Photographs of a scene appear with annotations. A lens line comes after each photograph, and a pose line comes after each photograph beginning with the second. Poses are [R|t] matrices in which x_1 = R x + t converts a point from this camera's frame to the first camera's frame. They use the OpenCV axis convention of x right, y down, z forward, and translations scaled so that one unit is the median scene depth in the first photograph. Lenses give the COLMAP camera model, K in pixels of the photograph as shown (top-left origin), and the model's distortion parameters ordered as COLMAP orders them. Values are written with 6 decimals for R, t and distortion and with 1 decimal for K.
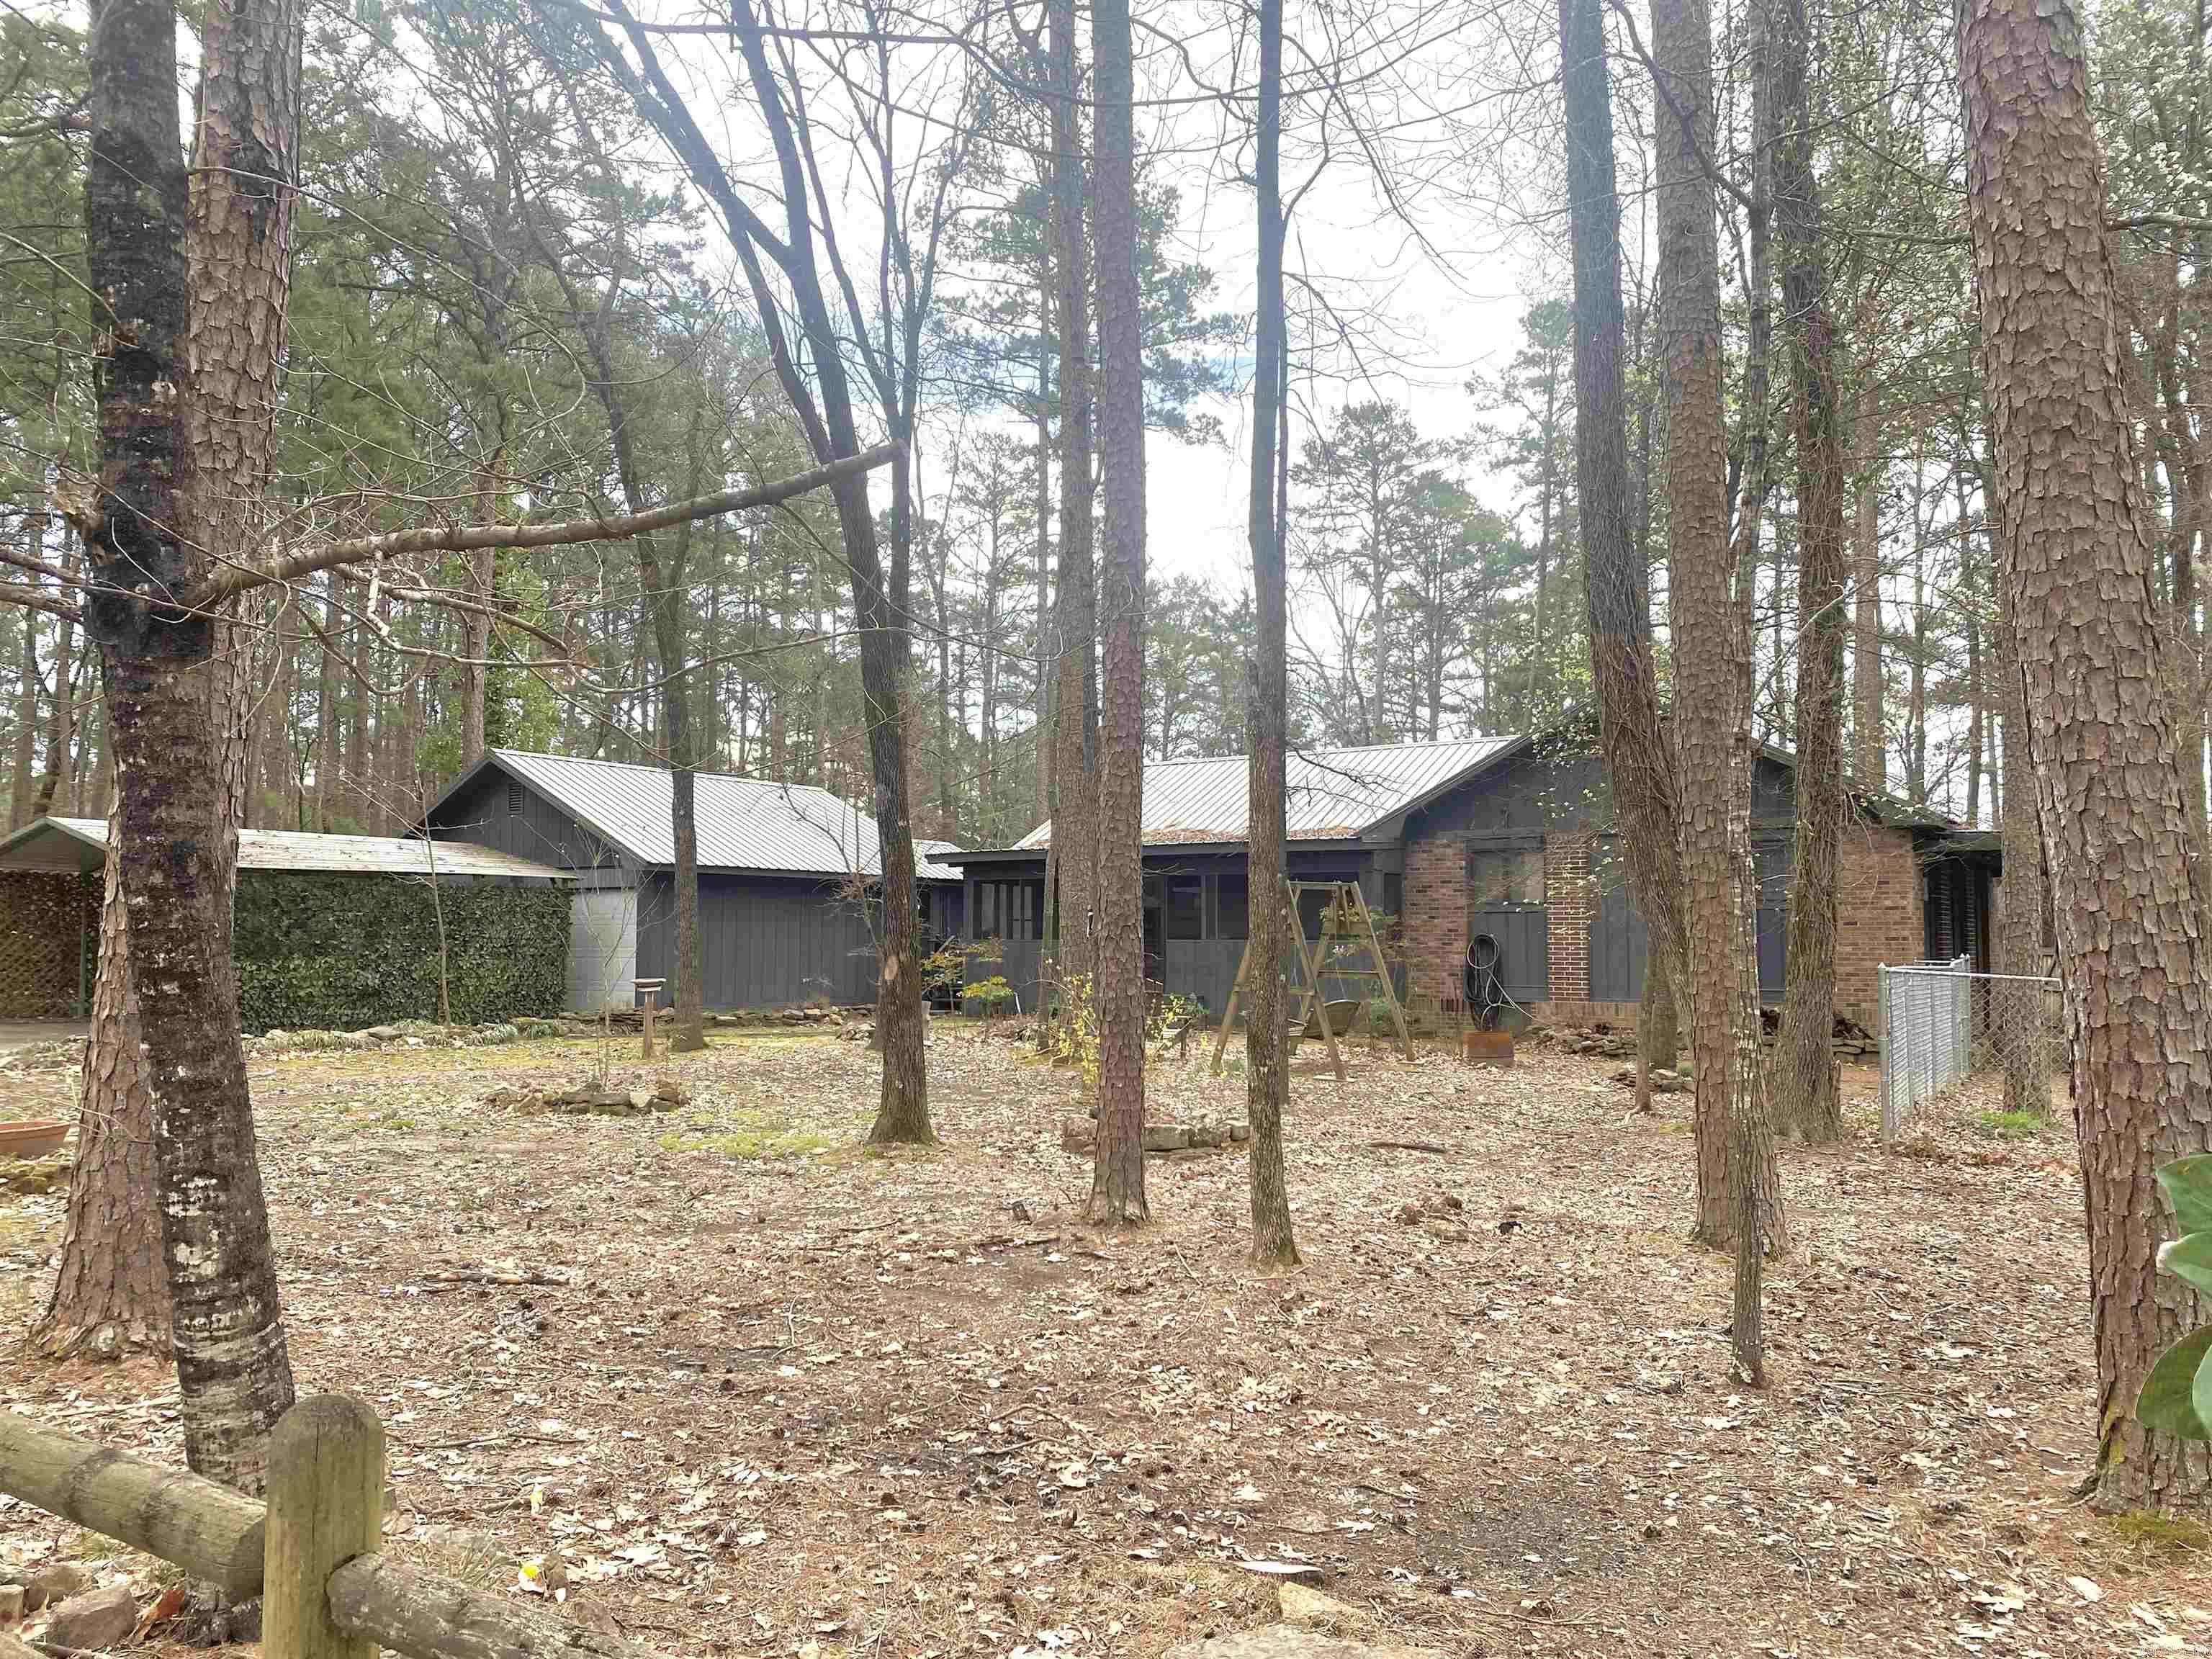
lens RADIAL K [[1672.2, 0, 1106.0], [0, 1672.2, 829.5], [0, 0, 1]] dist [-0.002449, -0.002728]
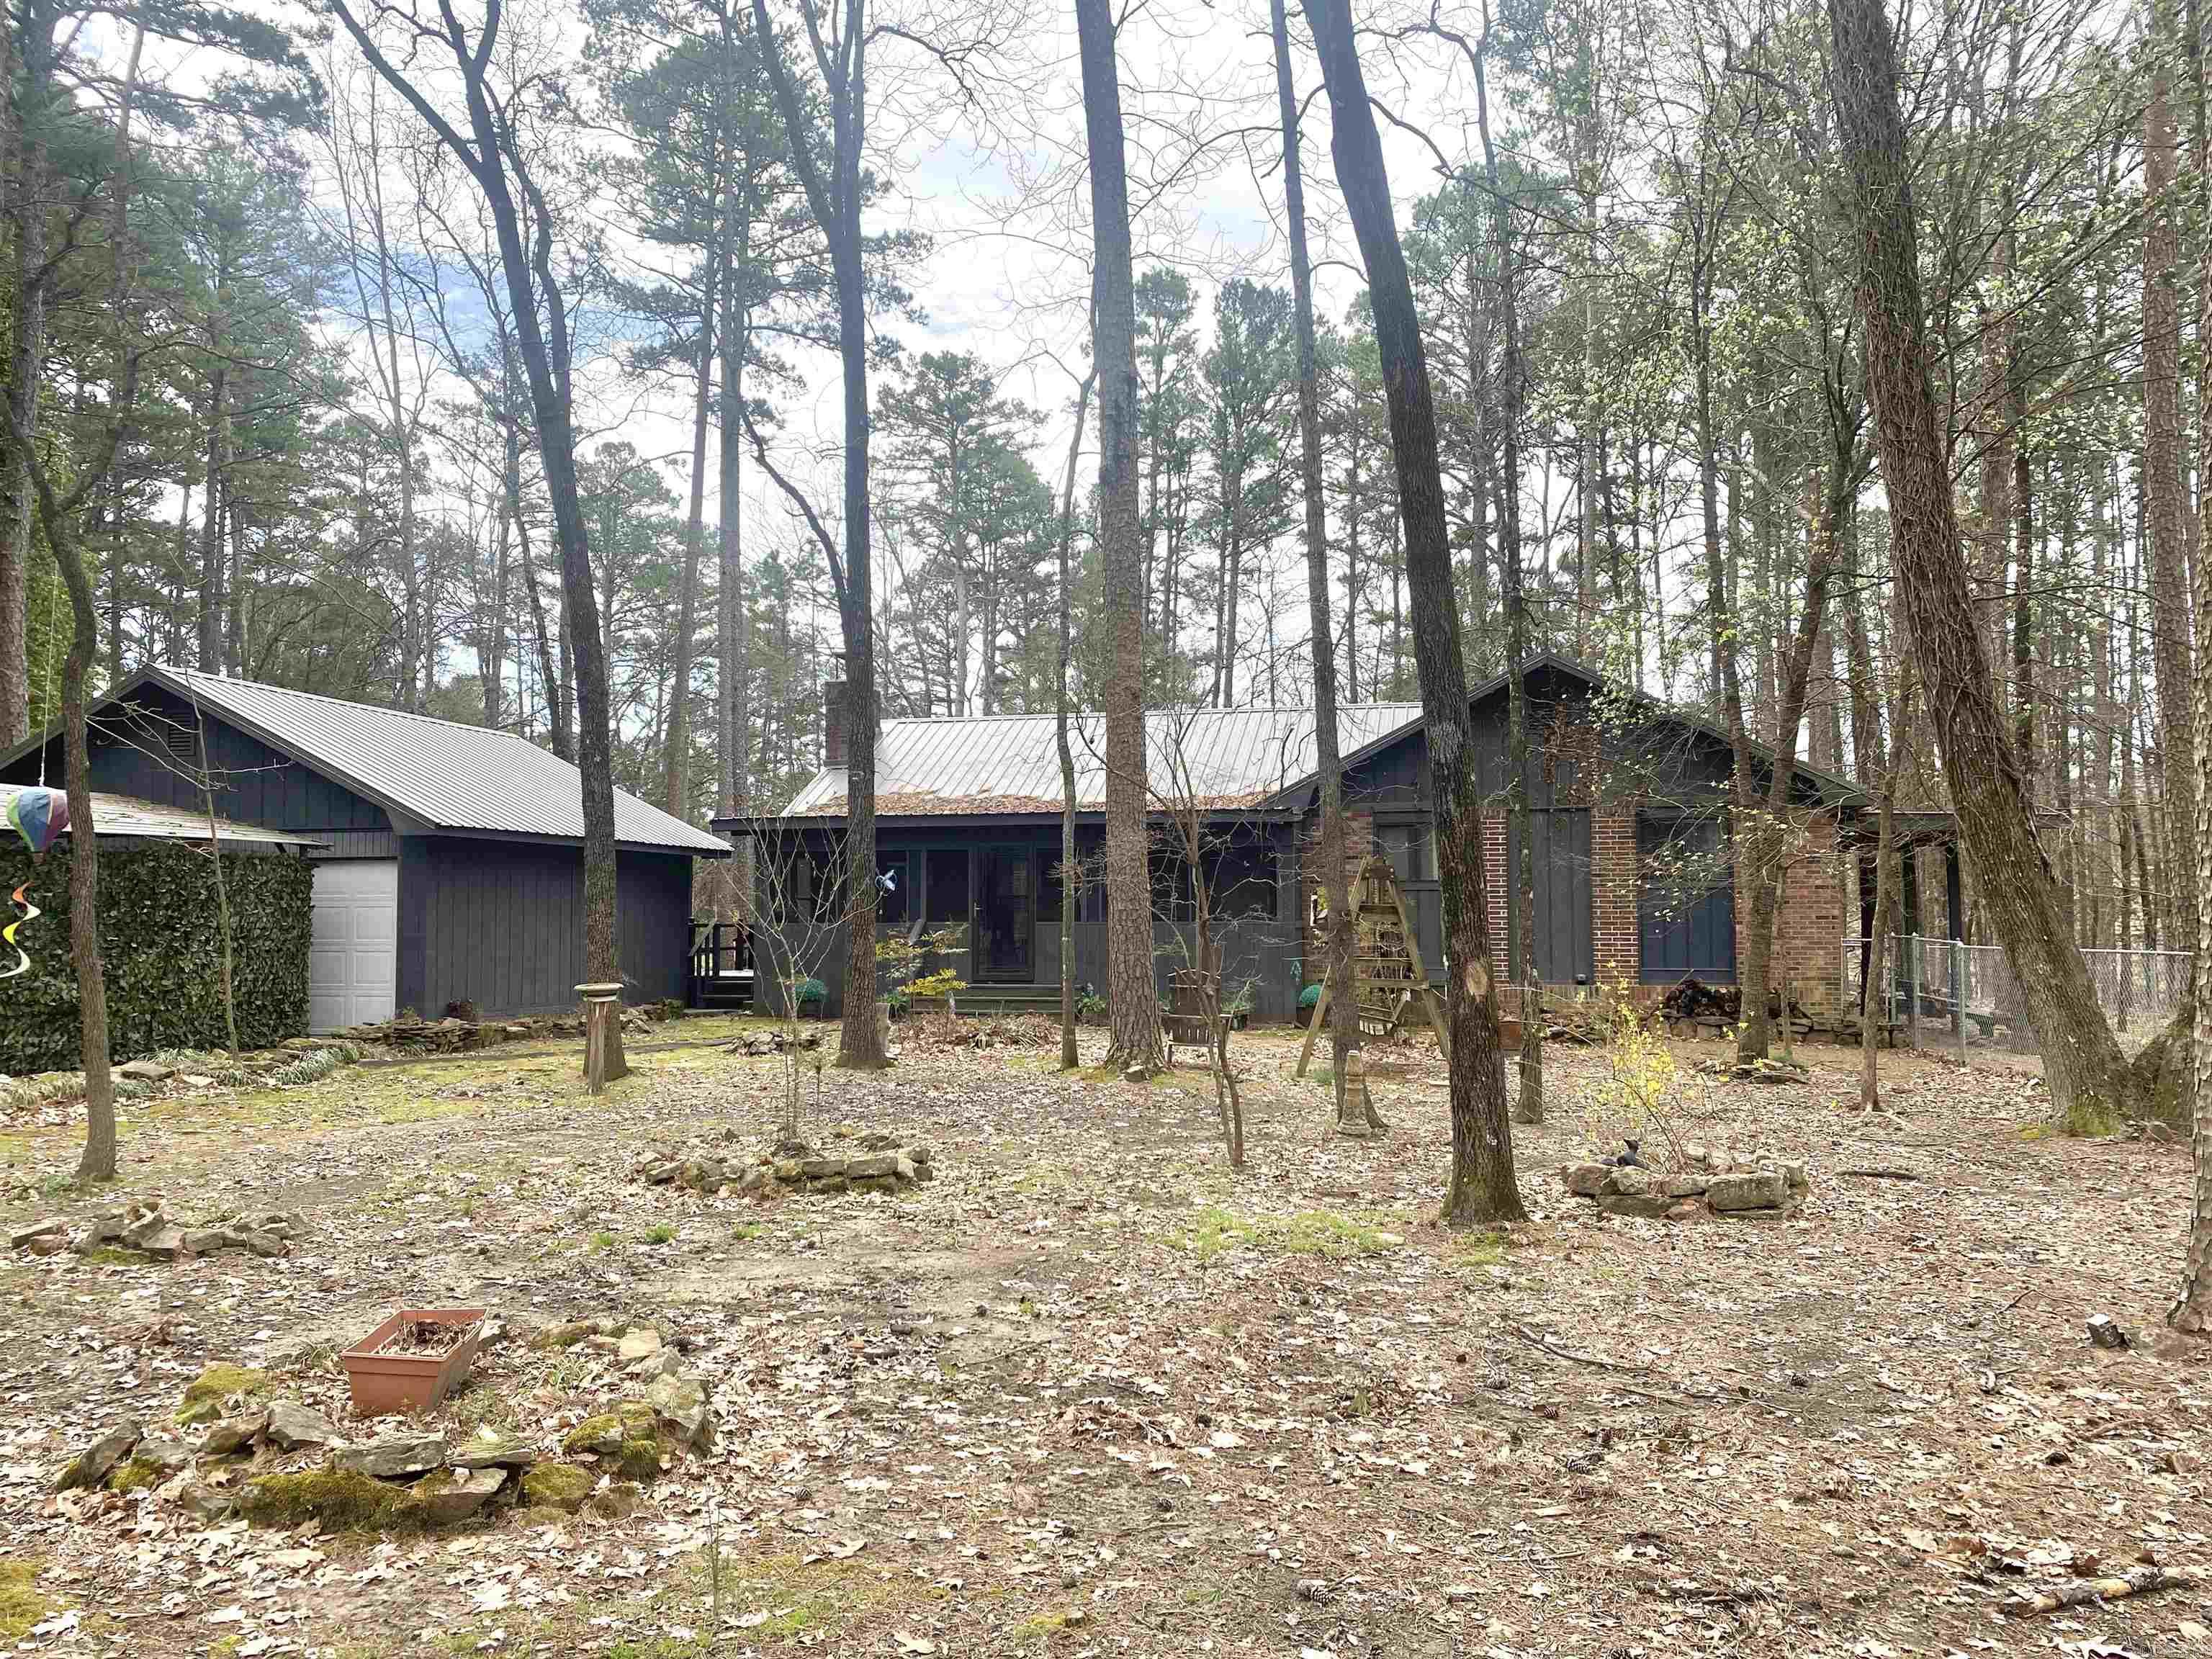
lens RADIAL K [[1672.2, 0, 1106.0], [0, 1672.2, 829.5], [0, 0, 1]] dist [-0.002449, -0.002728]
pose [[0.927122, 0.013826, 0.374504, -0.265146], [-0.019082, 0.999765, 0.010331, 0.008366], [-0.374273, -0.016724, 0.927168, 0.191384]]
